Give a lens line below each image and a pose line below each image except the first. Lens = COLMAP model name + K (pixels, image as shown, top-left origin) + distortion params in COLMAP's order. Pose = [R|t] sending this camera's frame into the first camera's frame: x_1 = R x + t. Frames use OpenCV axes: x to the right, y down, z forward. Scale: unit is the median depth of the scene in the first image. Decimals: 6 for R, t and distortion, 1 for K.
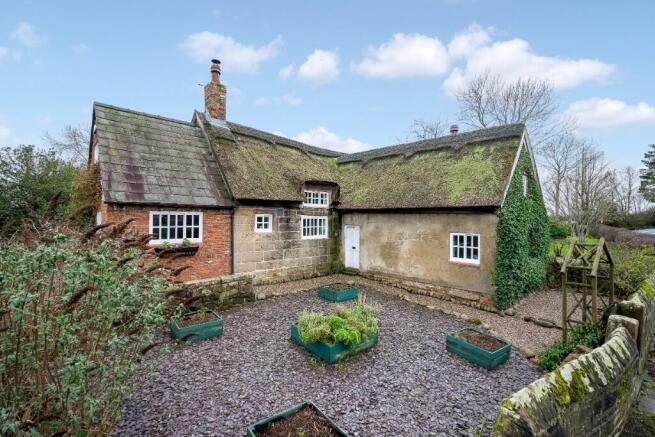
lens RADIAL K [[299.4, 0, 327.4], [0, 299.4, 220.5], [0, 0, 1]] dist [-0.000005, -0.000004]
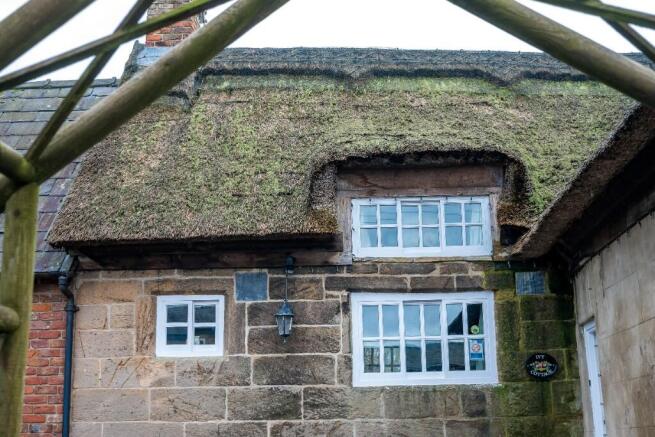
lens RADIAL K [[949.9, 0, 327.2], [0, 949.9, 218.5], [0, 0, 1]] dist [-0.011460, 0.000000]
pose [[0.671690, -0.179914, -0.718654, 0.521367], [0.011995, 0.972577, -0.232272, 0.114827], [0.740735, 0.147394, 0.655428, 0.436784]]
